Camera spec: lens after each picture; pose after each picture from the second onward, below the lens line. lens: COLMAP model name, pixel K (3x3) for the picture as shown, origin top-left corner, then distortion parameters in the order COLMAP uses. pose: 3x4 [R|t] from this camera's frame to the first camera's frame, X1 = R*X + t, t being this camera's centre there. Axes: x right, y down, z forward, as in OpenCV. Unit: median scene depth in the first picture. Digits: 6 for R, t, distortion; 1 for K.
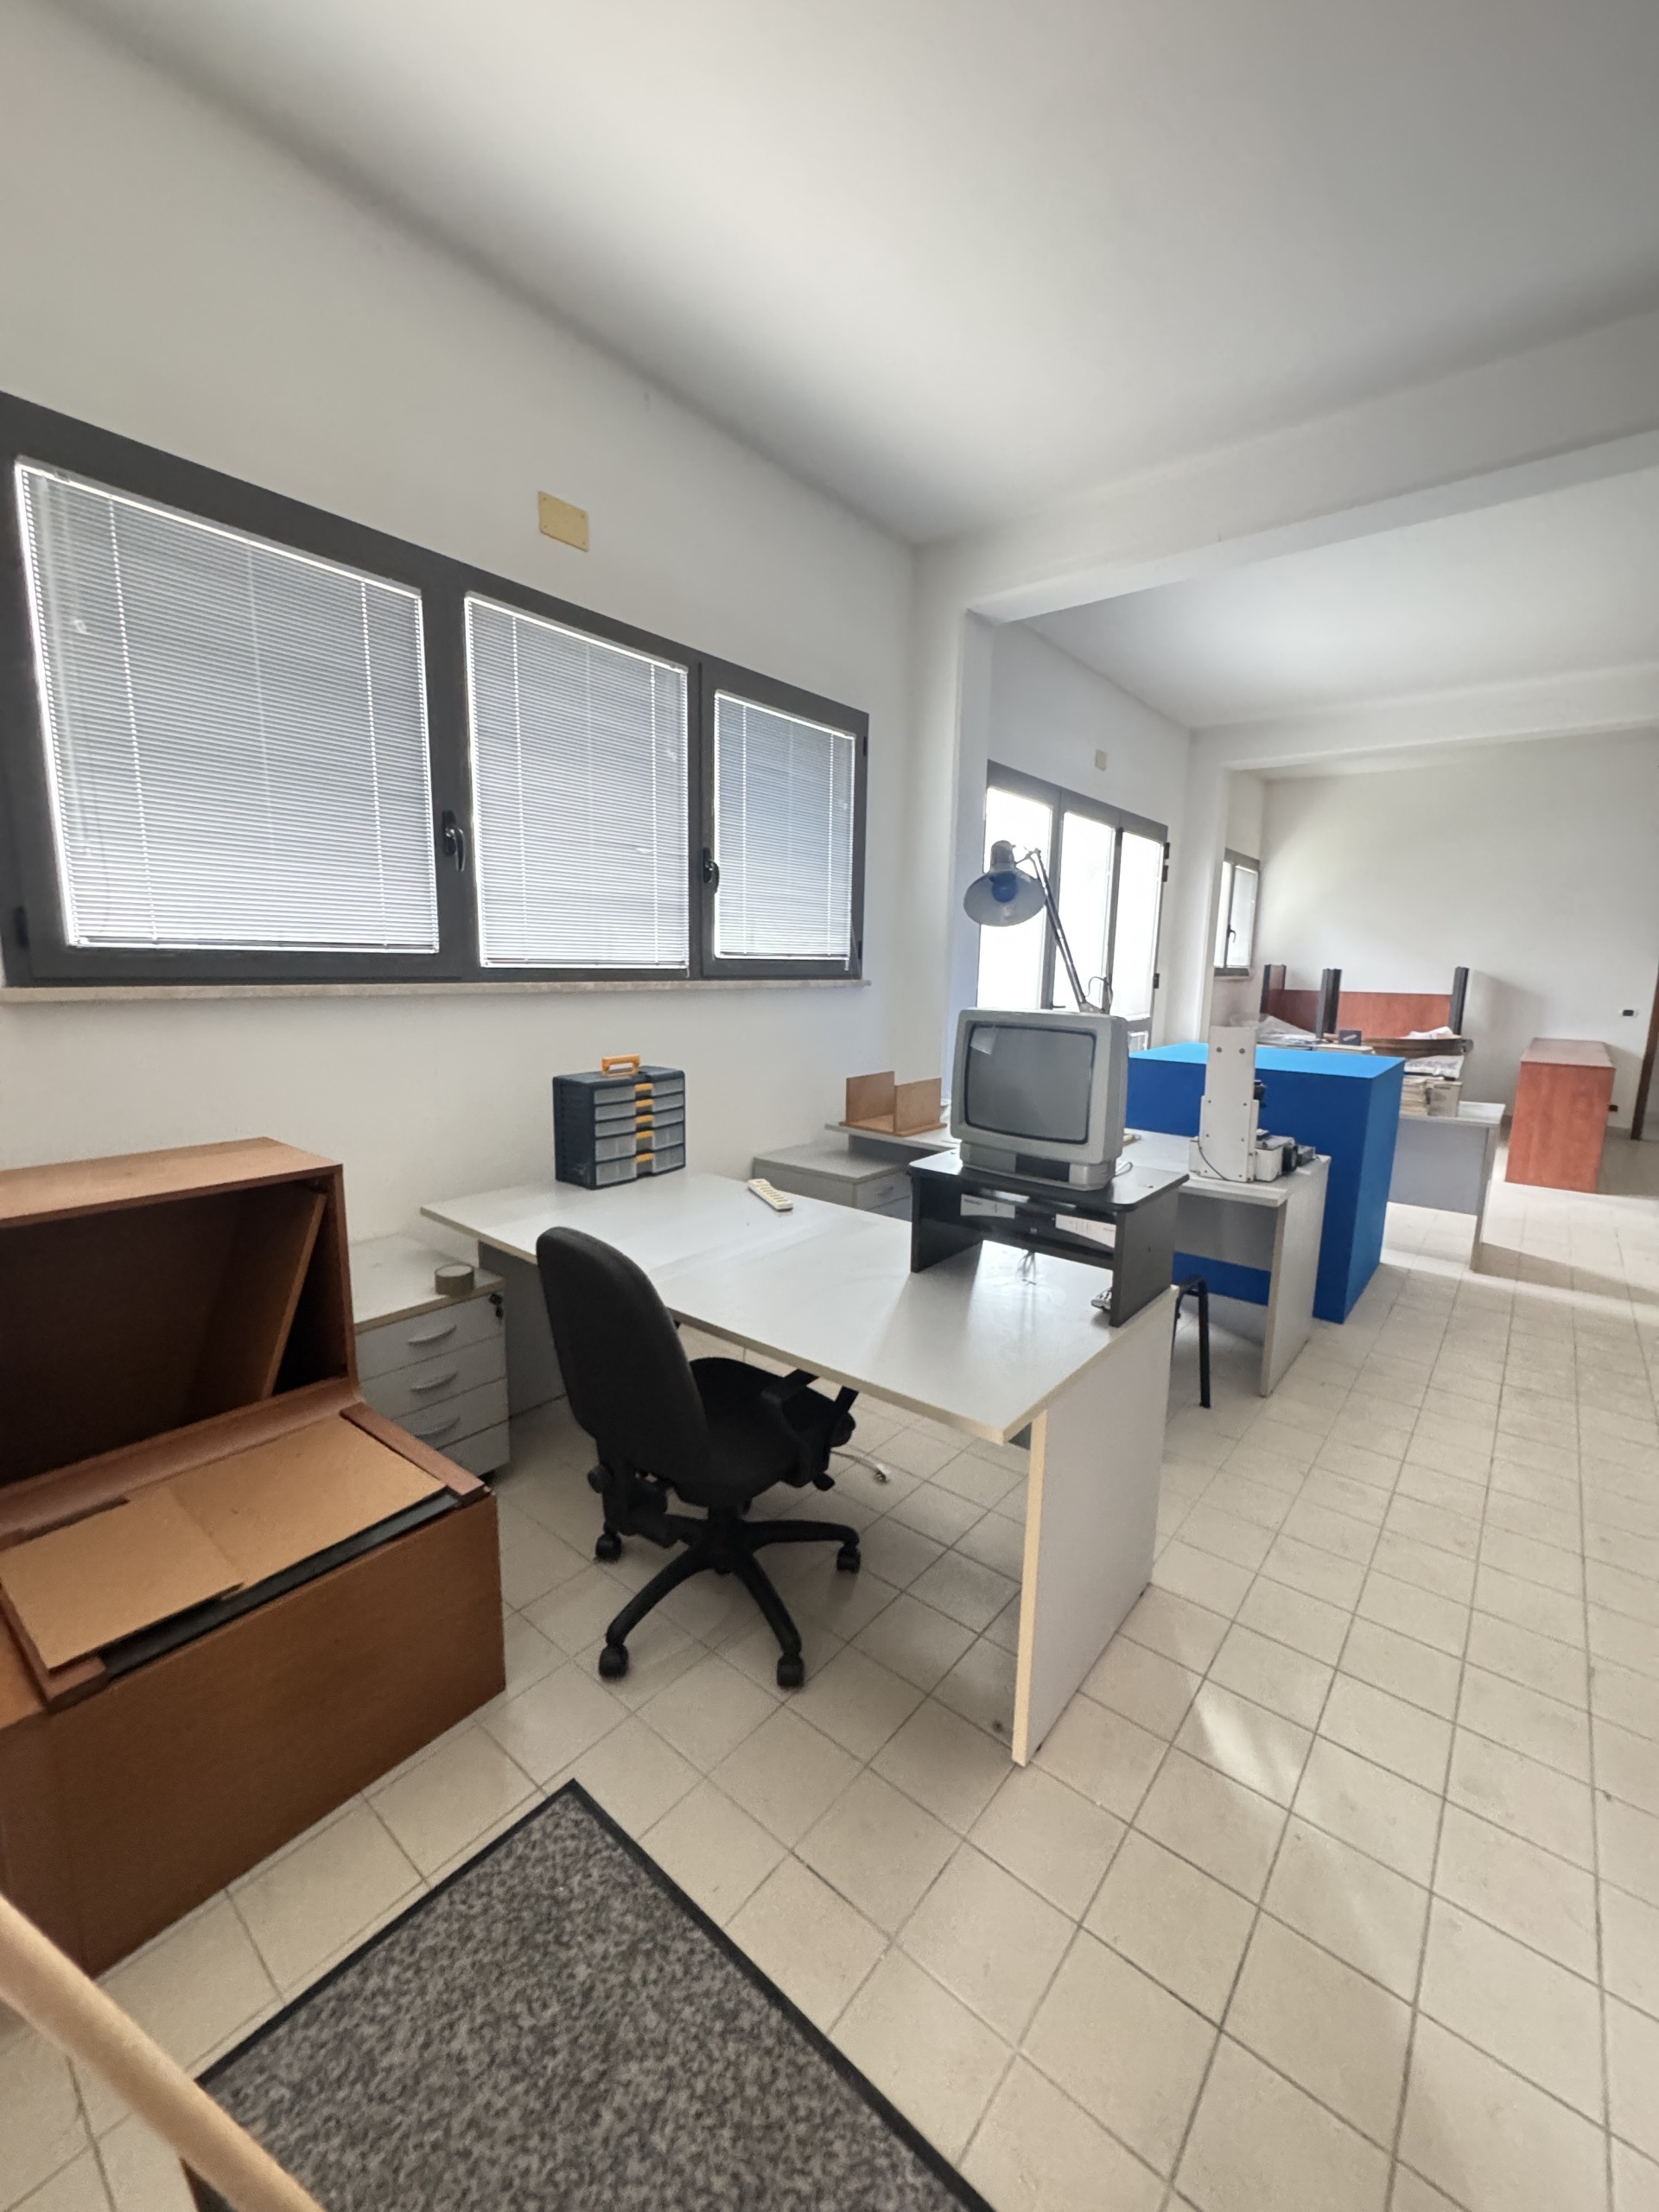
lens RADIAL K [[882.3, 0, 830.2], [0, 882.3, 1109.9], [0, 0, 1]] dist [-0.003417, 0.000986]
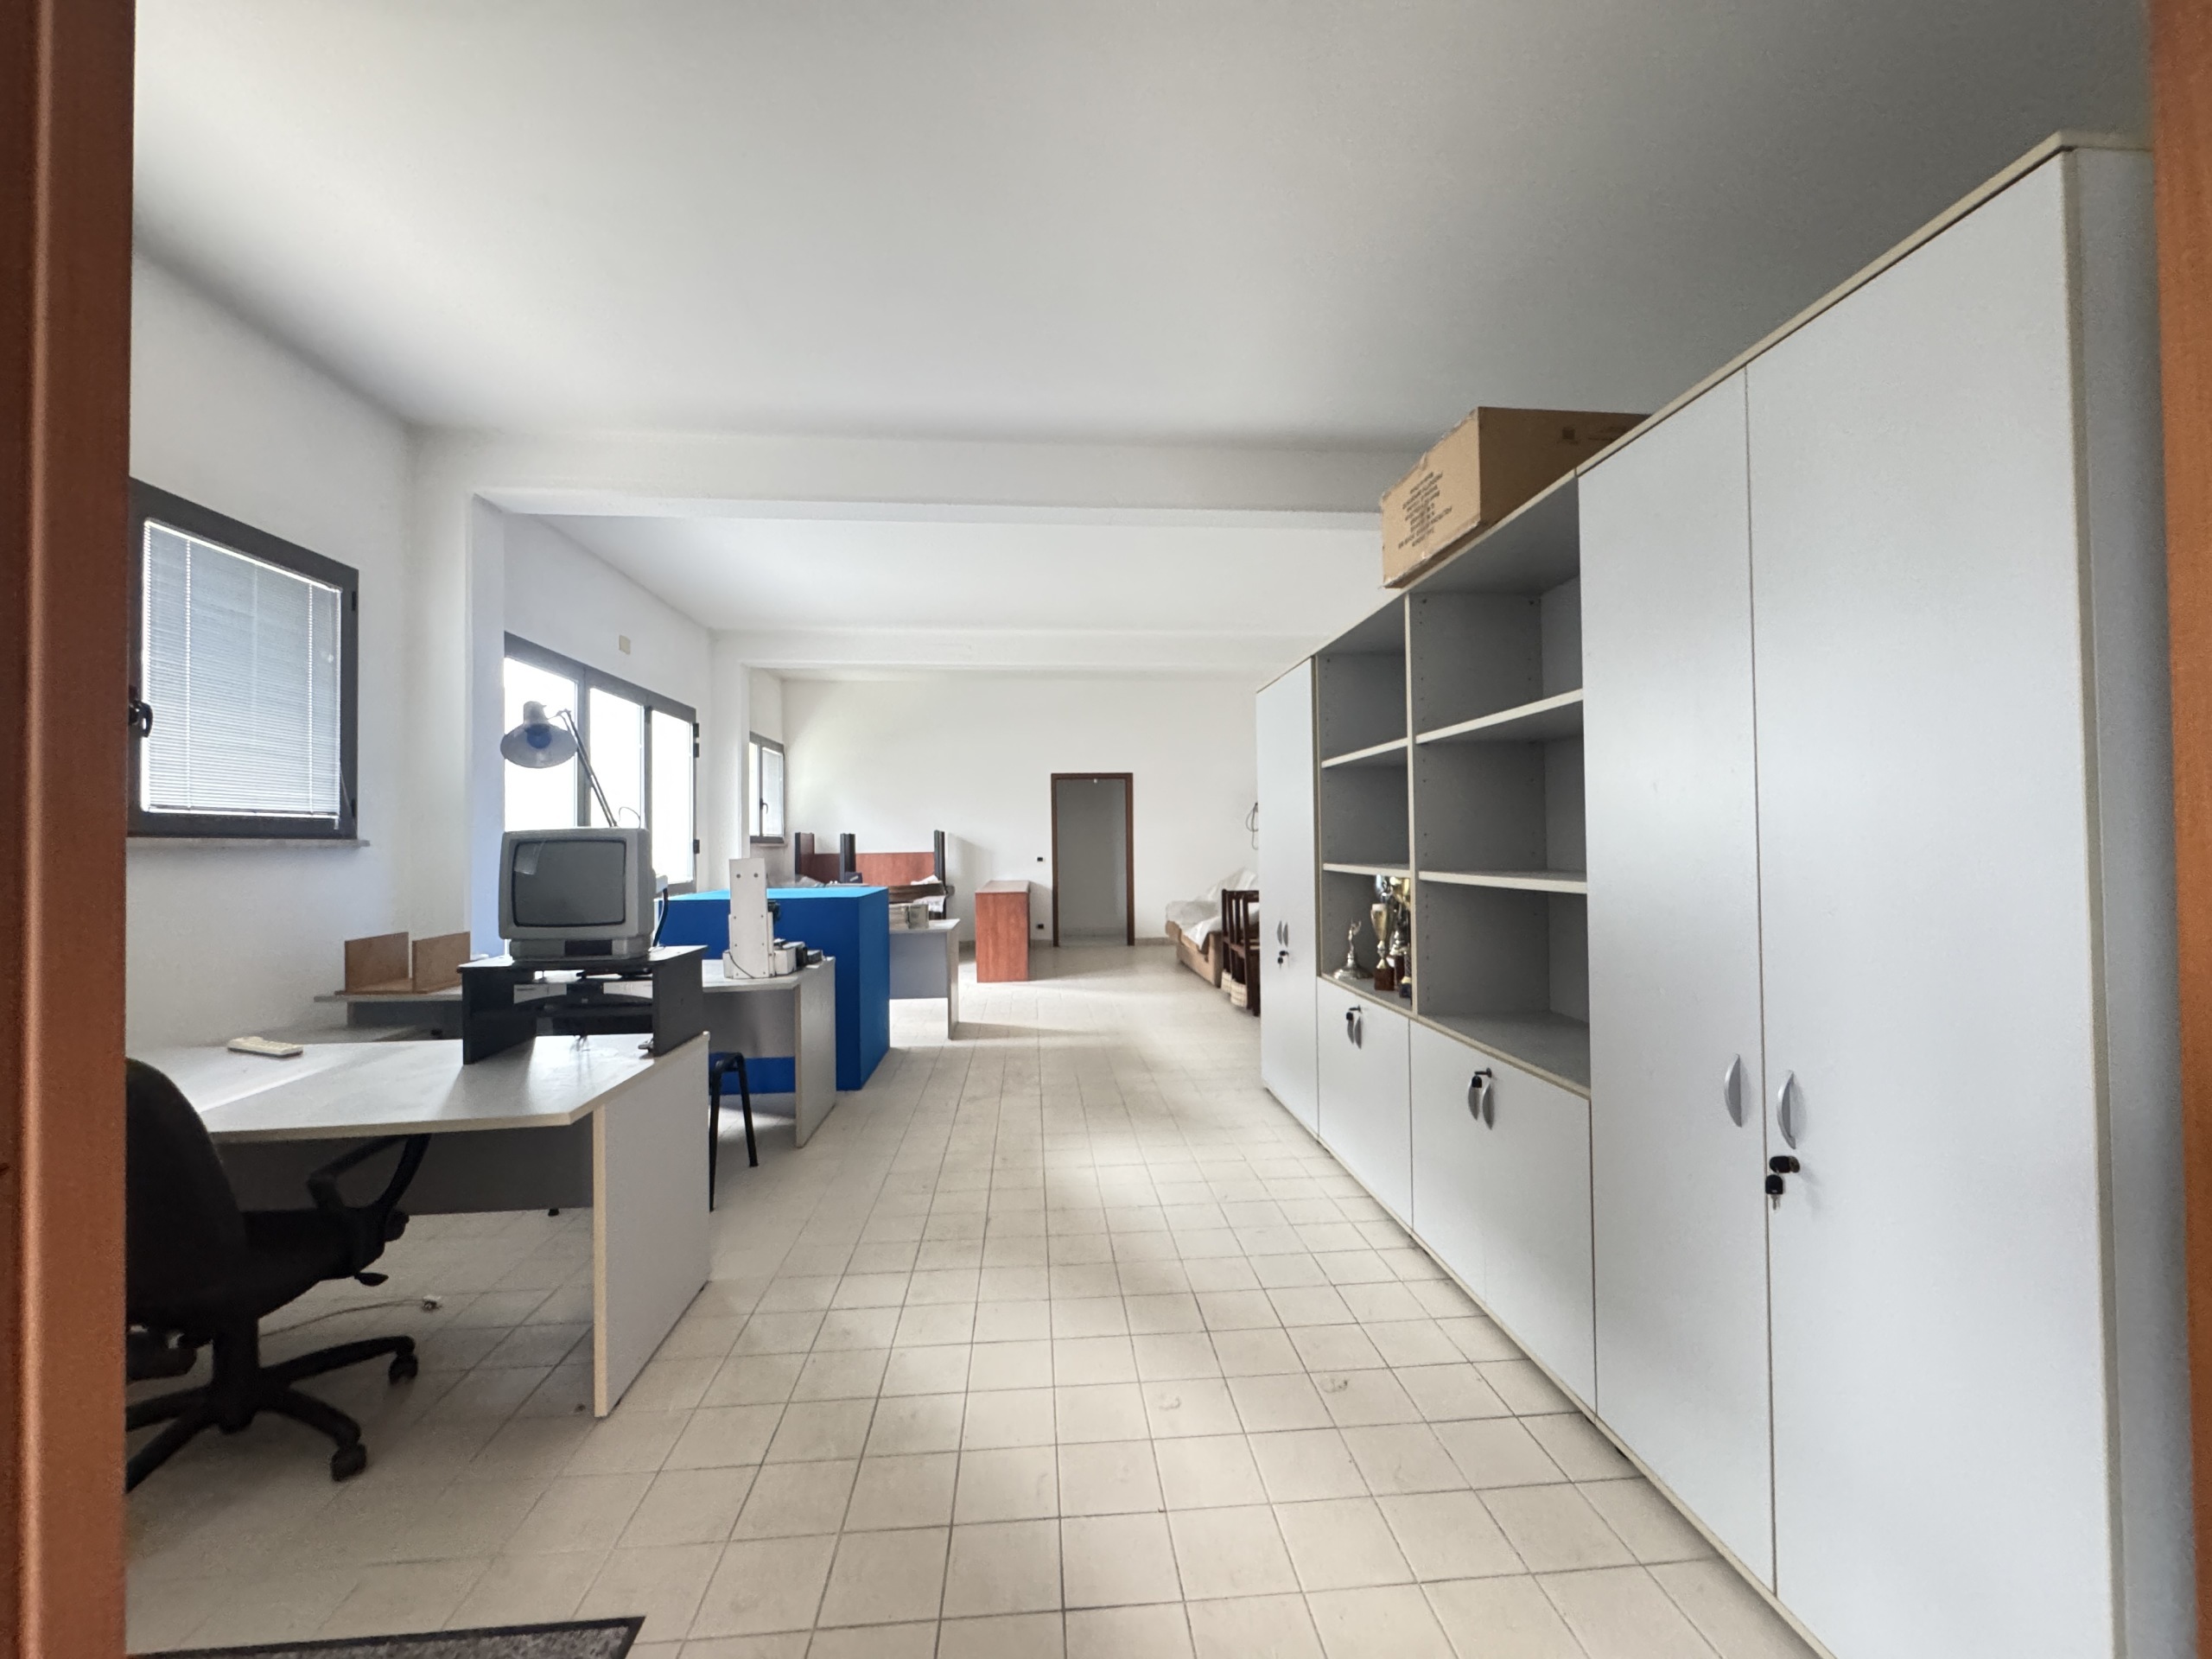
lens RADIAL K [[889.2, 0, 1104.1], [0, 889.2, 829.2], [0, 0, 1]] dist [-0.001151, 0.000443]
pose [[0.717790, -0.016131, 0.696073, -0.065939], [0.144005, 0.981555, -0.125751, 0.093257], [-0.681205, 0.190500, 0.706873, -0.254181]]
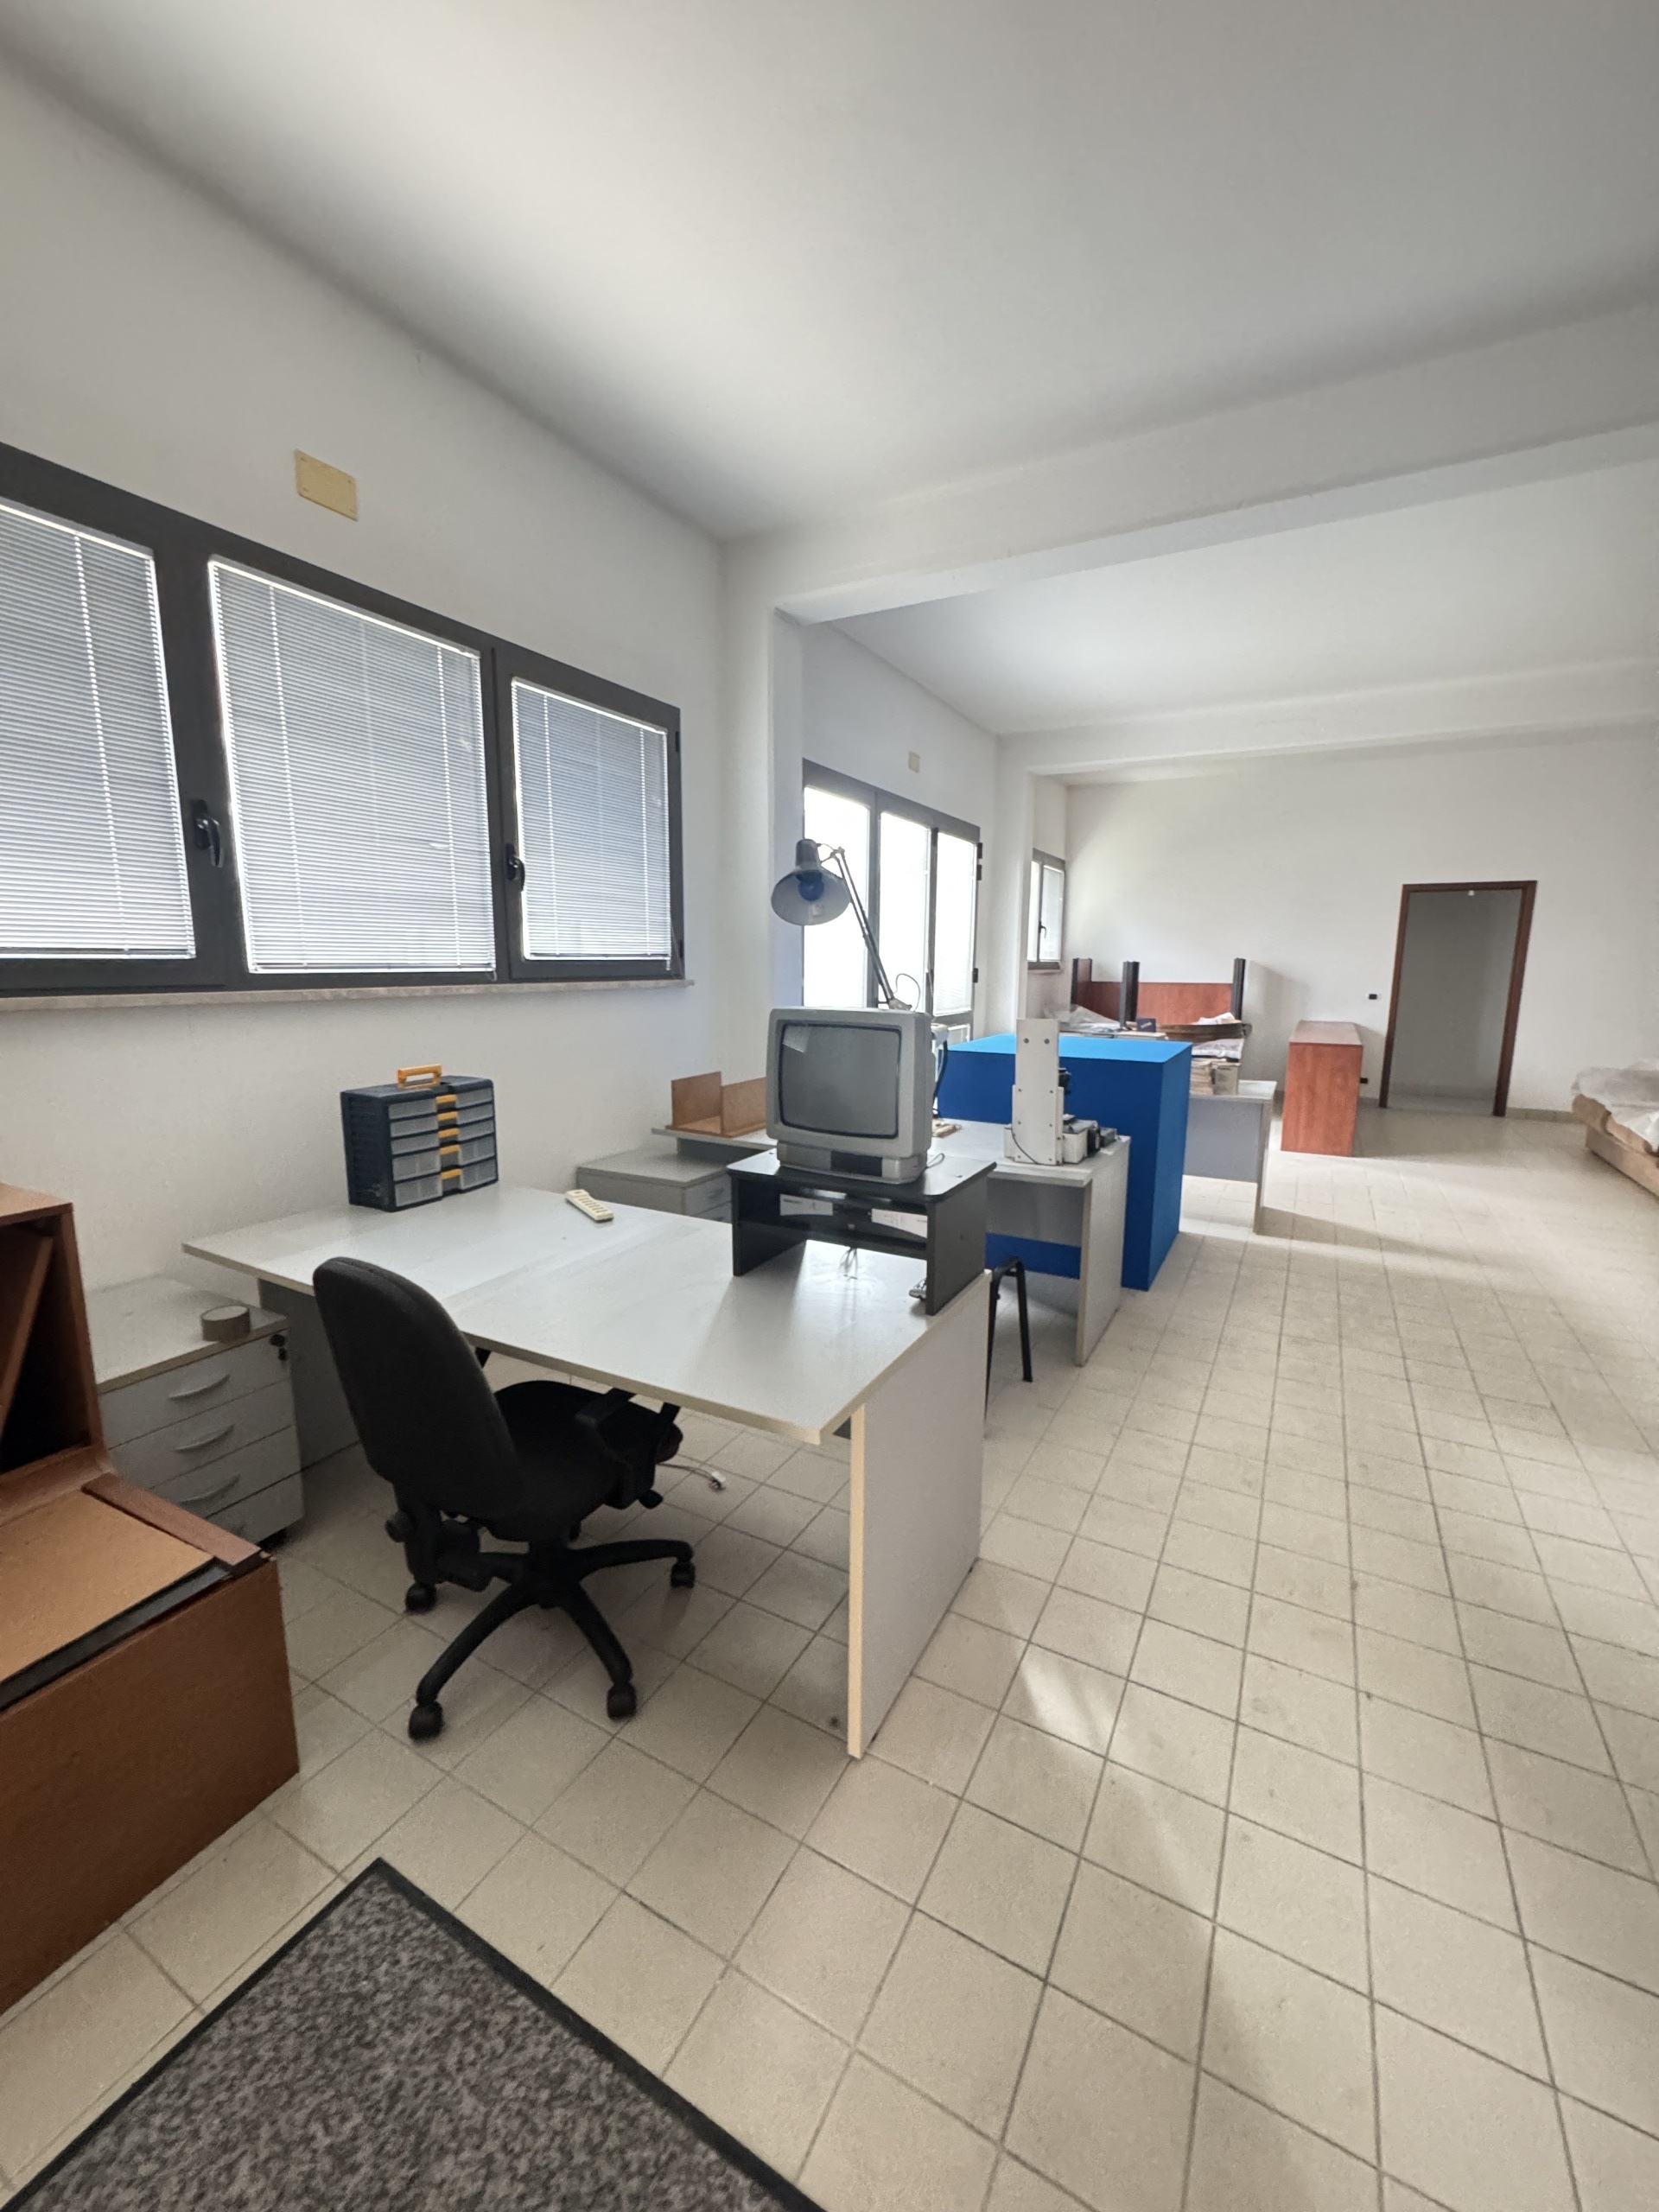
lens RADIAL K [[882.3, 0, 830.2], [0, 882.3, 1109.9], [0, 0, 1]] dist [-0.003417, 0.000986]
pose [[0.983281, -0.043448, 0.176838, 0.019781], [0.043087, 0.999054, 0.005885, -0.001731], [-0.176926, 0.001832, 0.984222, 0.006327]]
